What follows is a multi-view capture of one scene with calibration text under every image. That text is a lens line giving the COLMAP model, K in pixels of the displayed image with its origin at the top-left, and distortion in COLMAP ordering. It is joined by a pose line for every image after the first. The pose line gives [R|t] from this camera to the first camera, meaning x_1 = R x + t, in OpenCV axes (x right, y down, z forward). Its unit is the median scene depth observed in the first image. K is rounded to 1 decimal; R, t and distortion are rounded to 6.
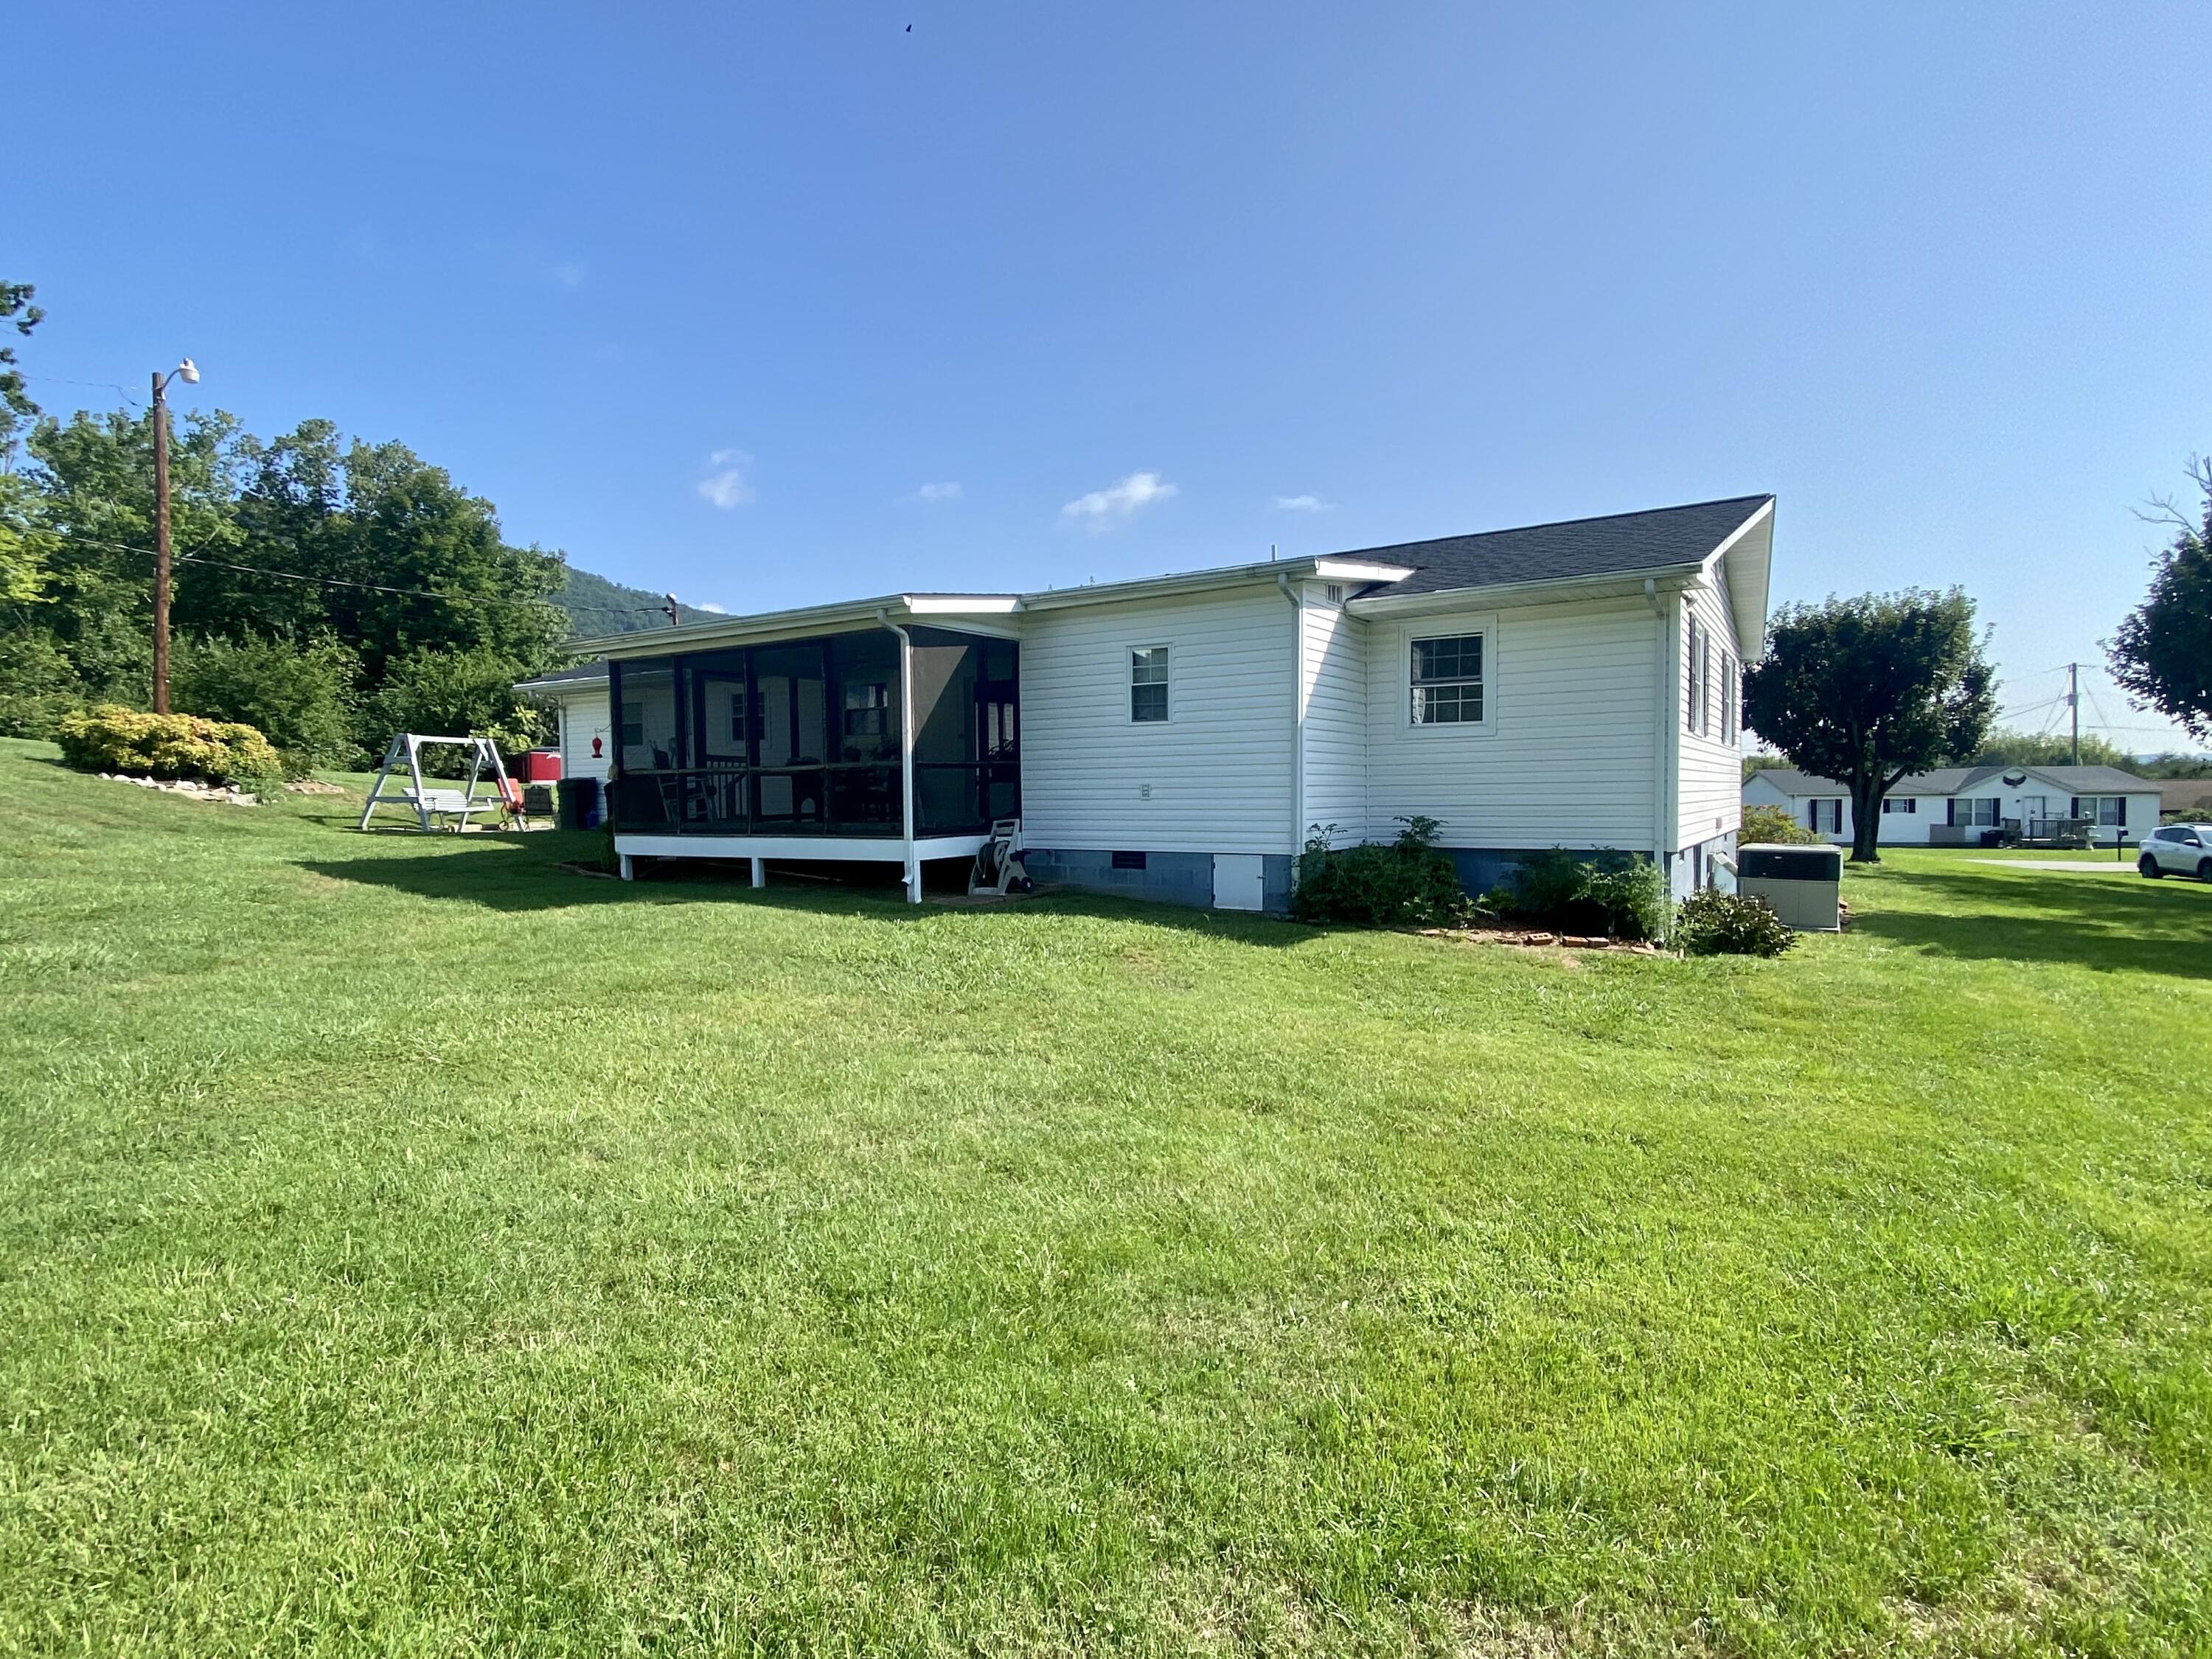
lens RADIAL K [[1169.1, 0, 1106.0], [0, 1169.1, 829.5], [0, 0, 1]] dist [0.030021, -0.031230]
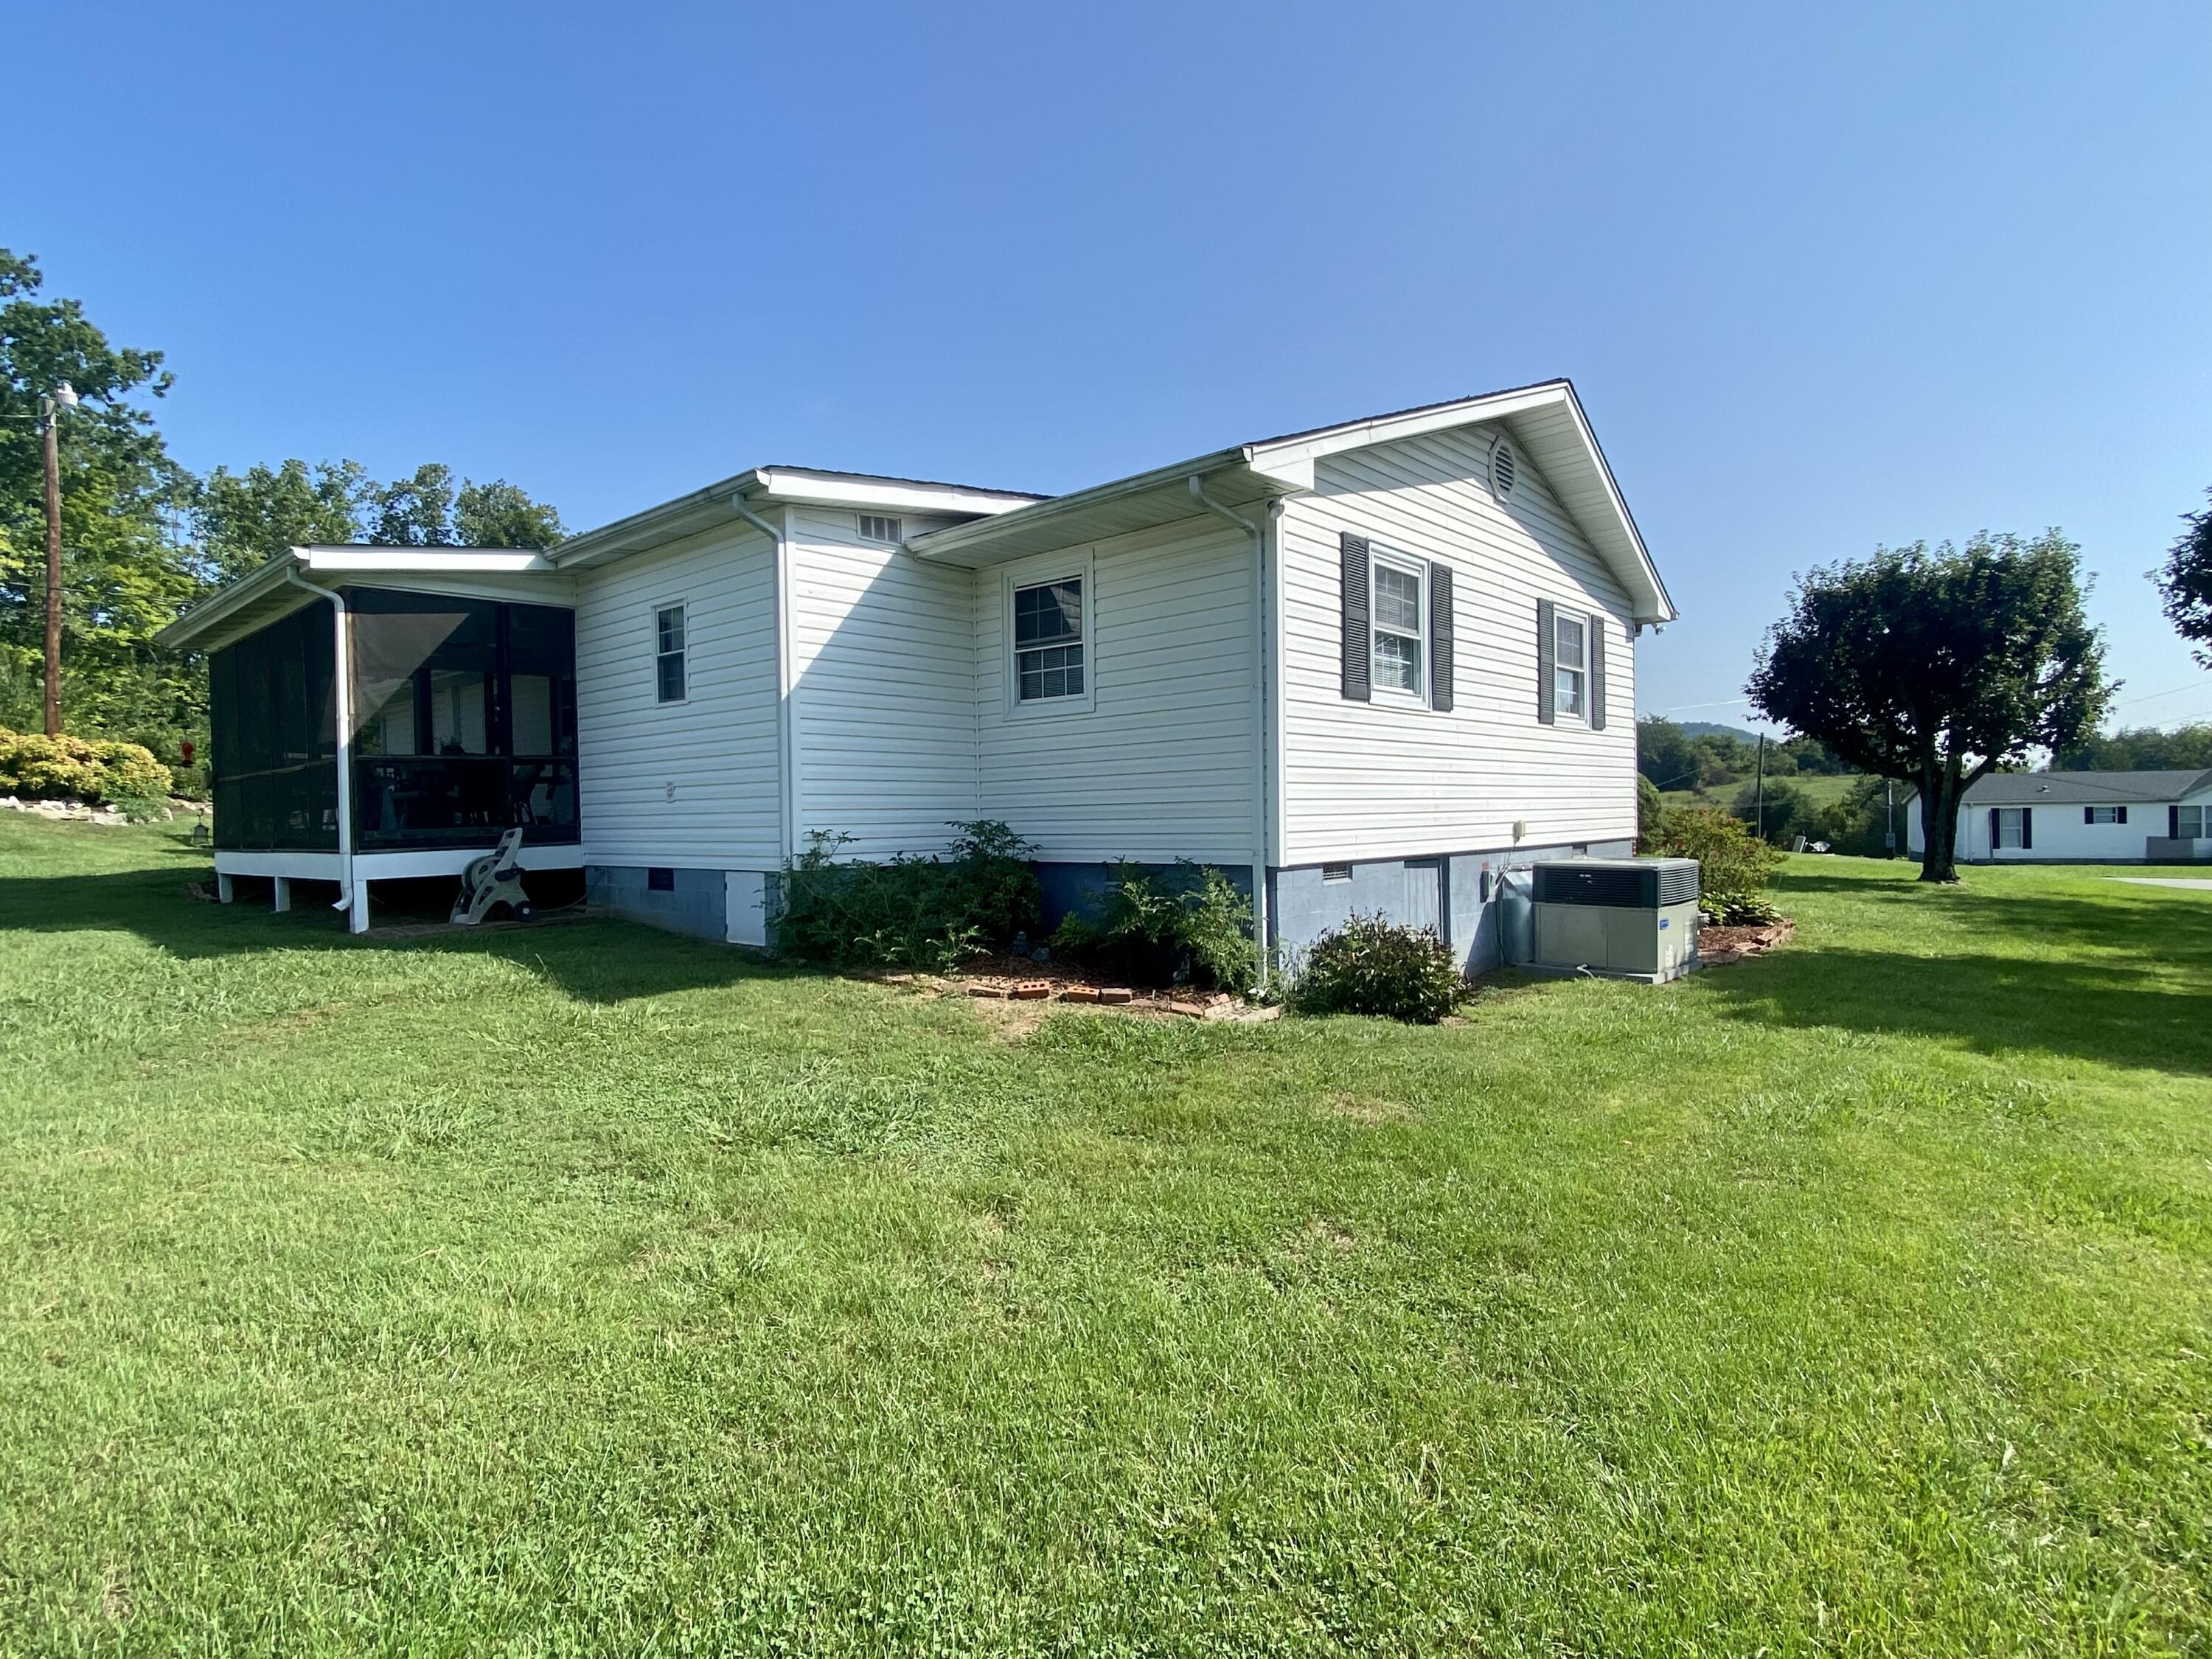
lens RADIAL K [[1153.6, 0, 1134.3], [0, 1153.6, 830.0], [0, 0, 1]] dist [0.037250, -0.039324]
pose [[0.987405, -0.006958, -0.158061, 0.349636], [0.004234, 0.999837, -0.017562, 0.006296], [0.158157, 0.016671, 0.987273, 0.209636]]
